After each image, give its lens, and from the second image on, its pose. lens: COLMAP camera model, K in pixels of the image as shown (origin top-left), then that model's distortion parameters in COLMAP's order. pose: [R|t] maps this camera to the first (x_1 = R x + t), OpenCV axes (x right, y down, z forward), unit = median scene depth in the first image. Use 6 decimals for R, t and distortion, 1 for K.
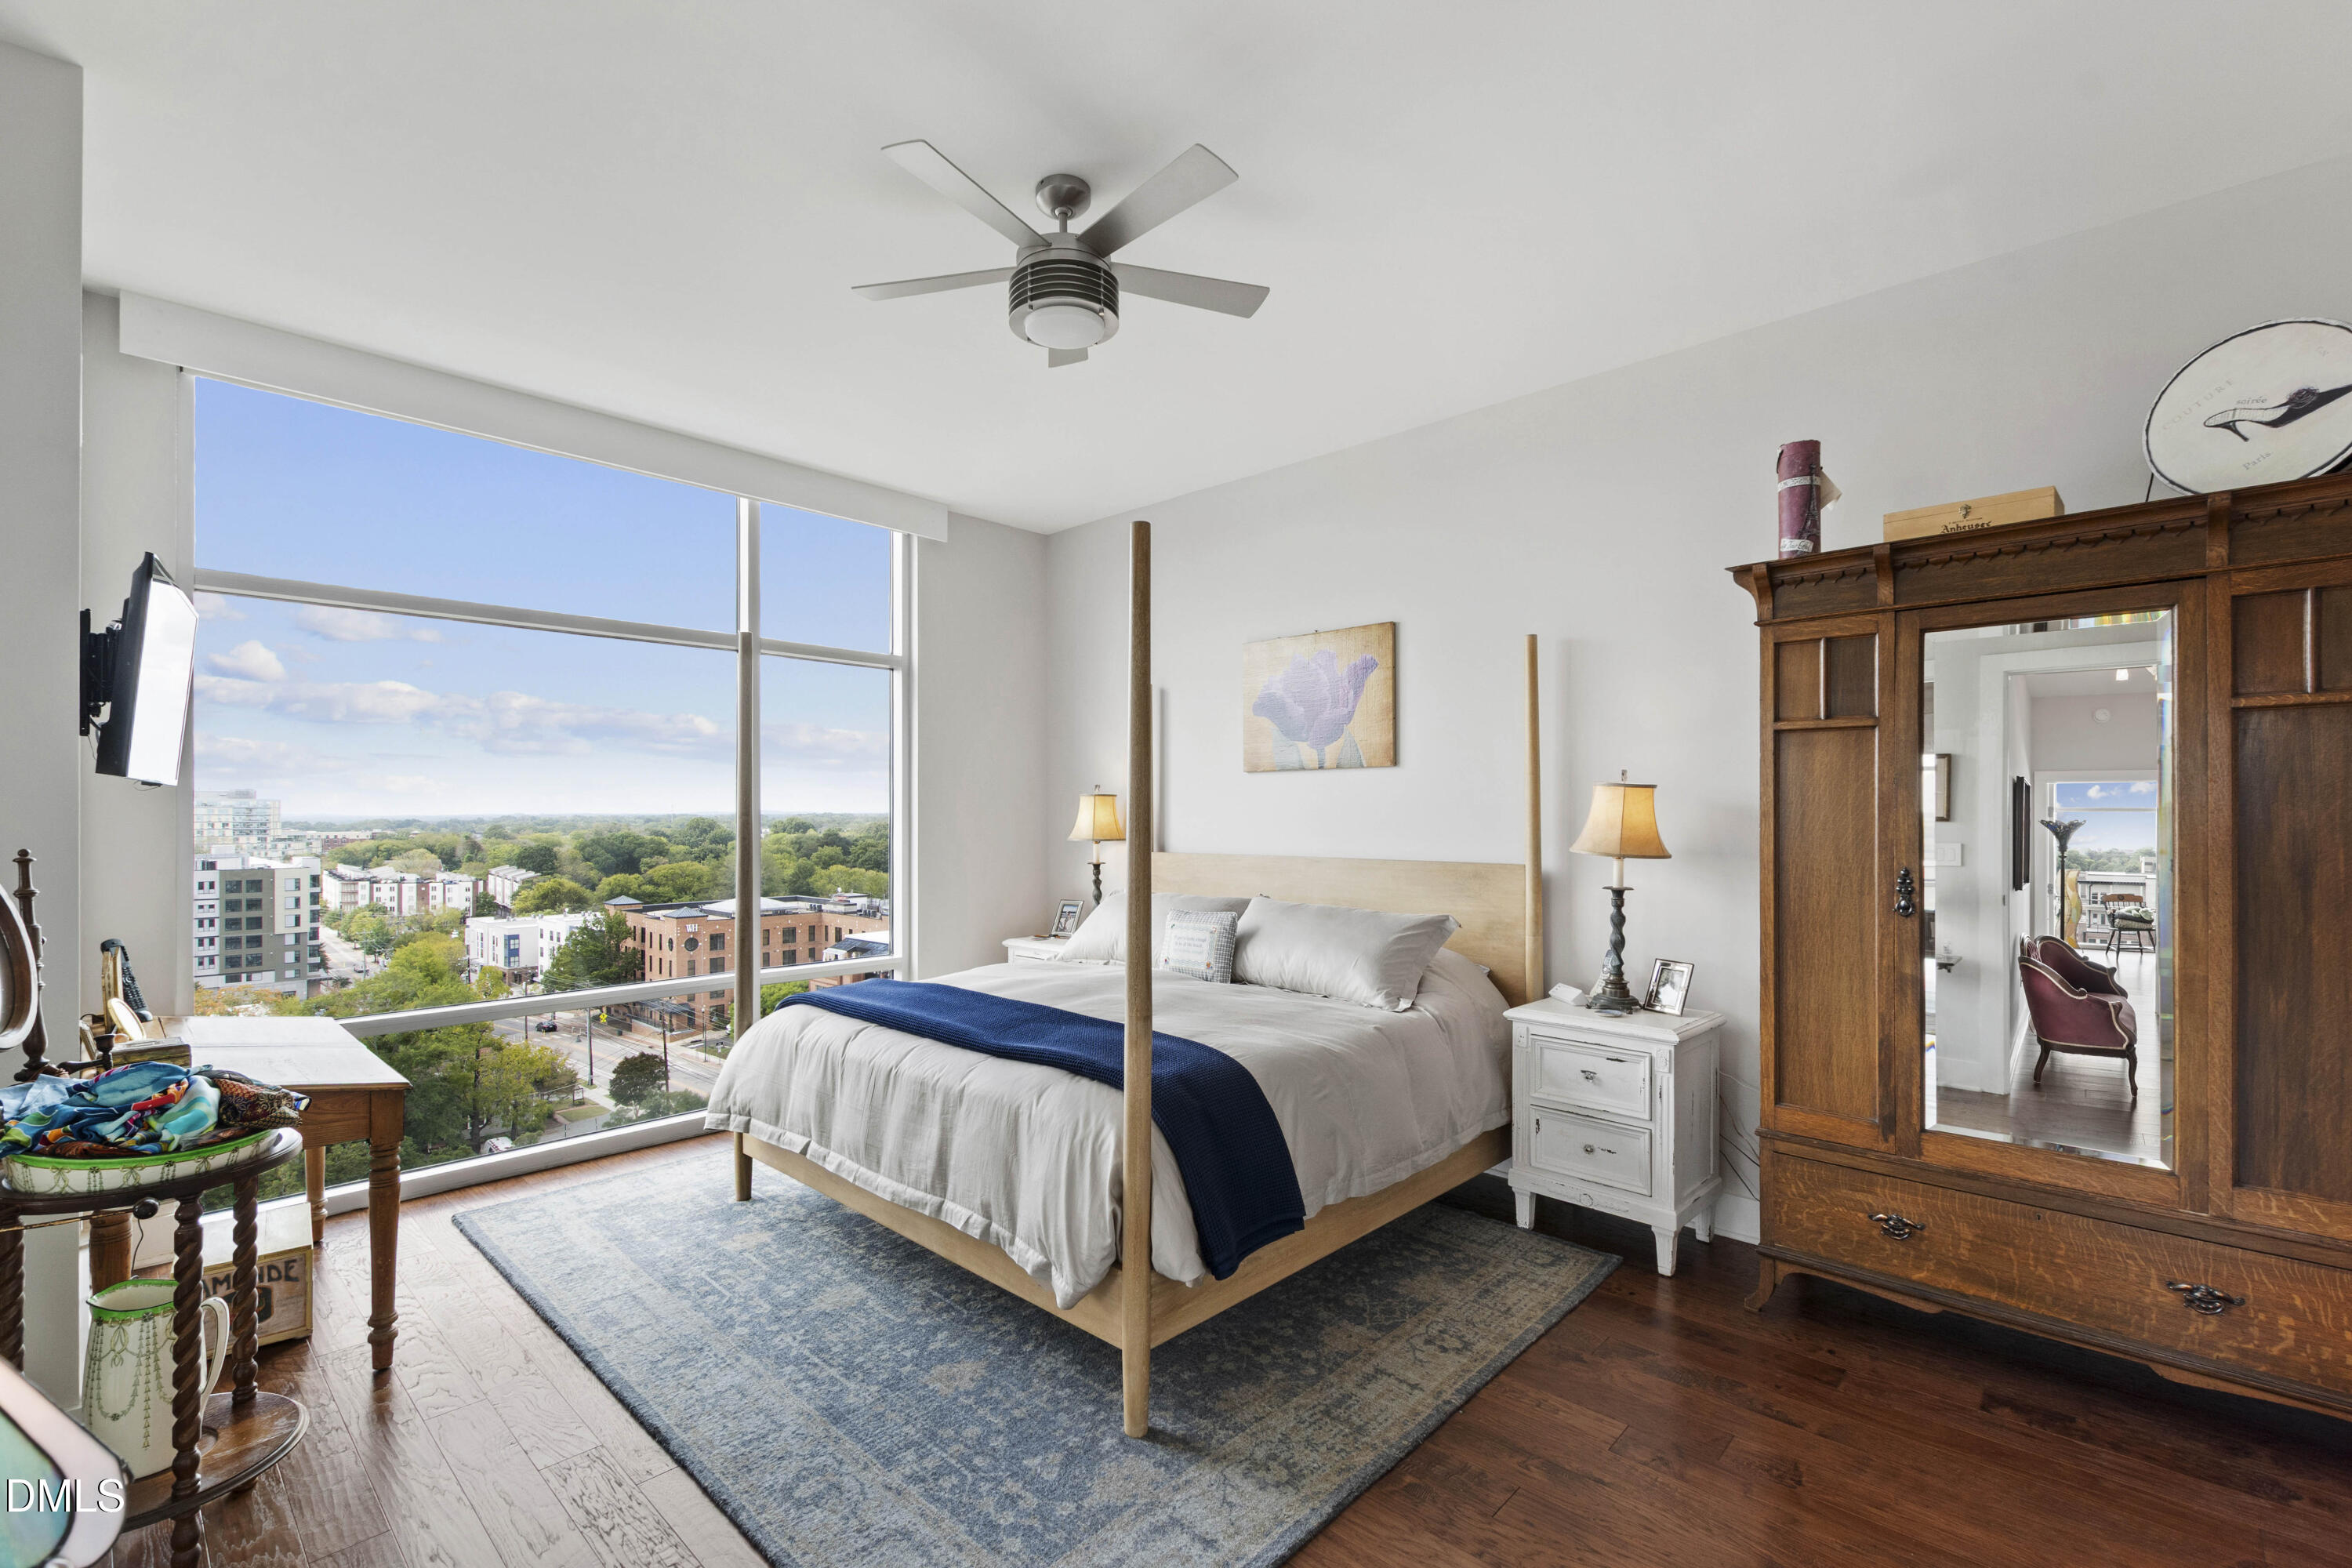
lens RADIAL K [[1038.2, 0, 1146.0], [0, 1038.2, 806.0], [0, 0, 1]] dist [0.012127, -0.000353]
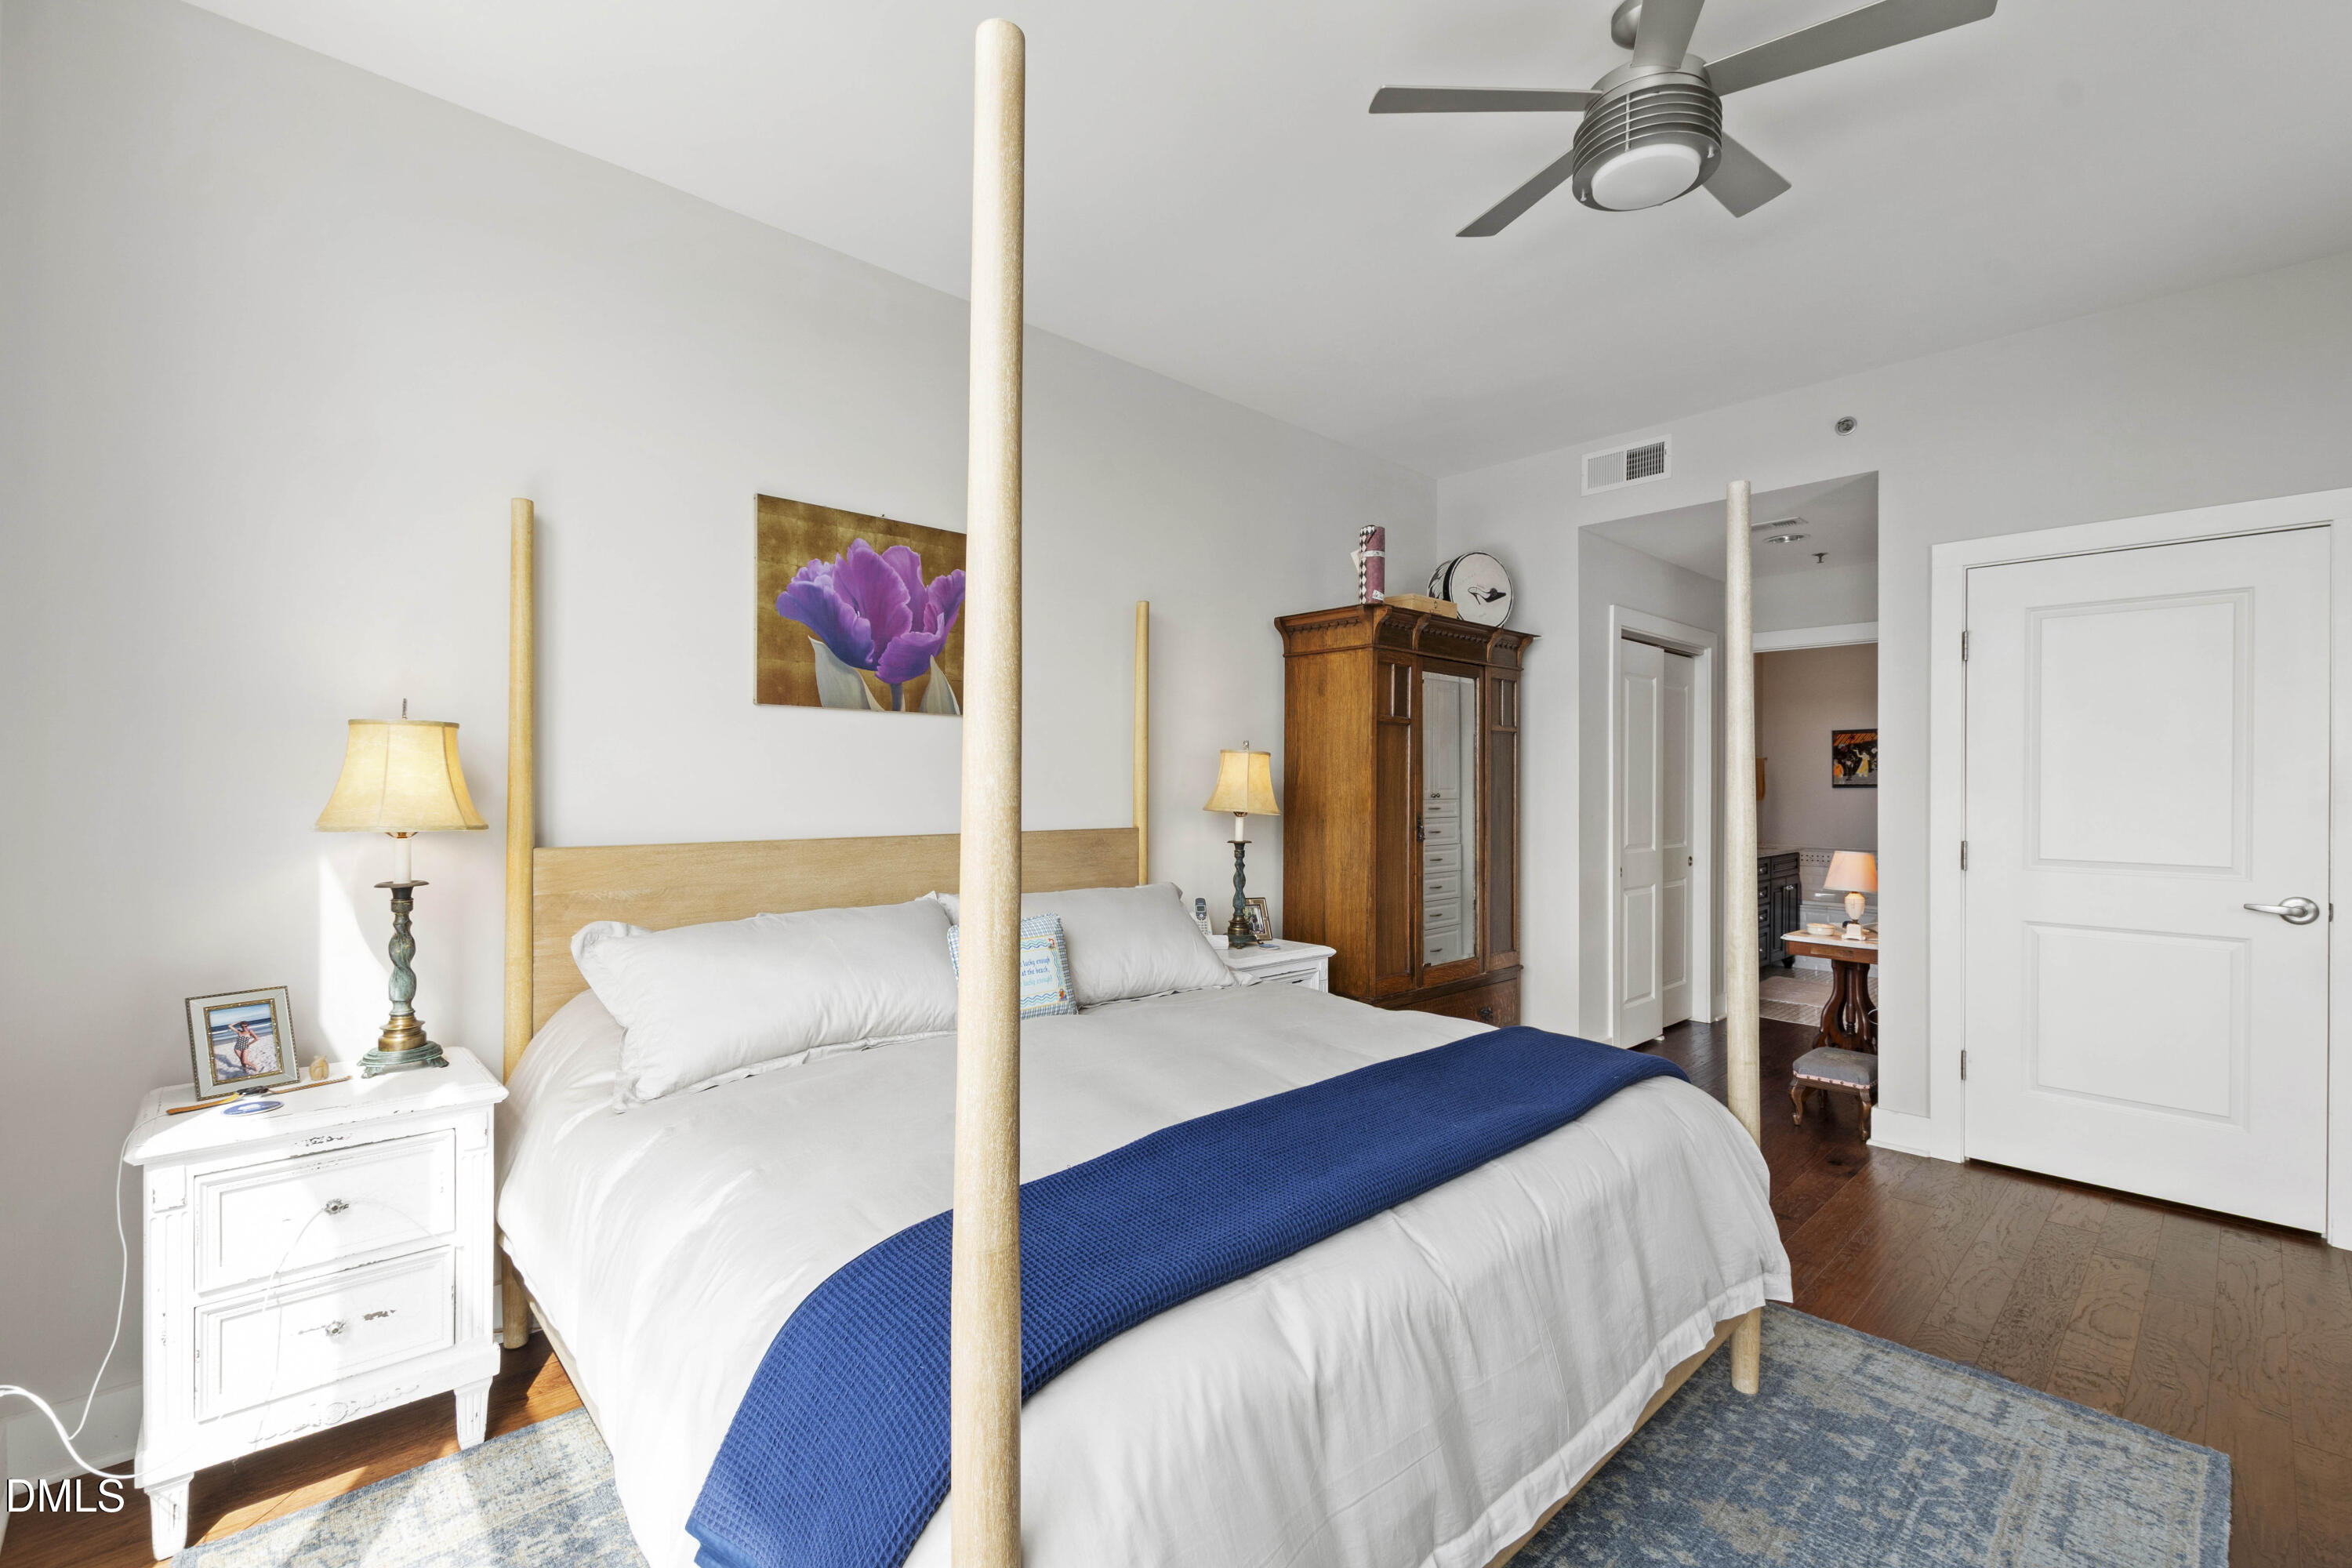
lens RADIAL K [[1008.4, 0, 1180.2], [0, 1008.4, 786.9], [0, 0, 1]] dist [-0.002499, -0.000115]
pose [[0.045915, 0.003059, 0.998941, -0.866097], [-0.011084, 0.999935, -0.002552, 0.026815], [-0.998884, -0.010956, 0.045946, 1.300733]]
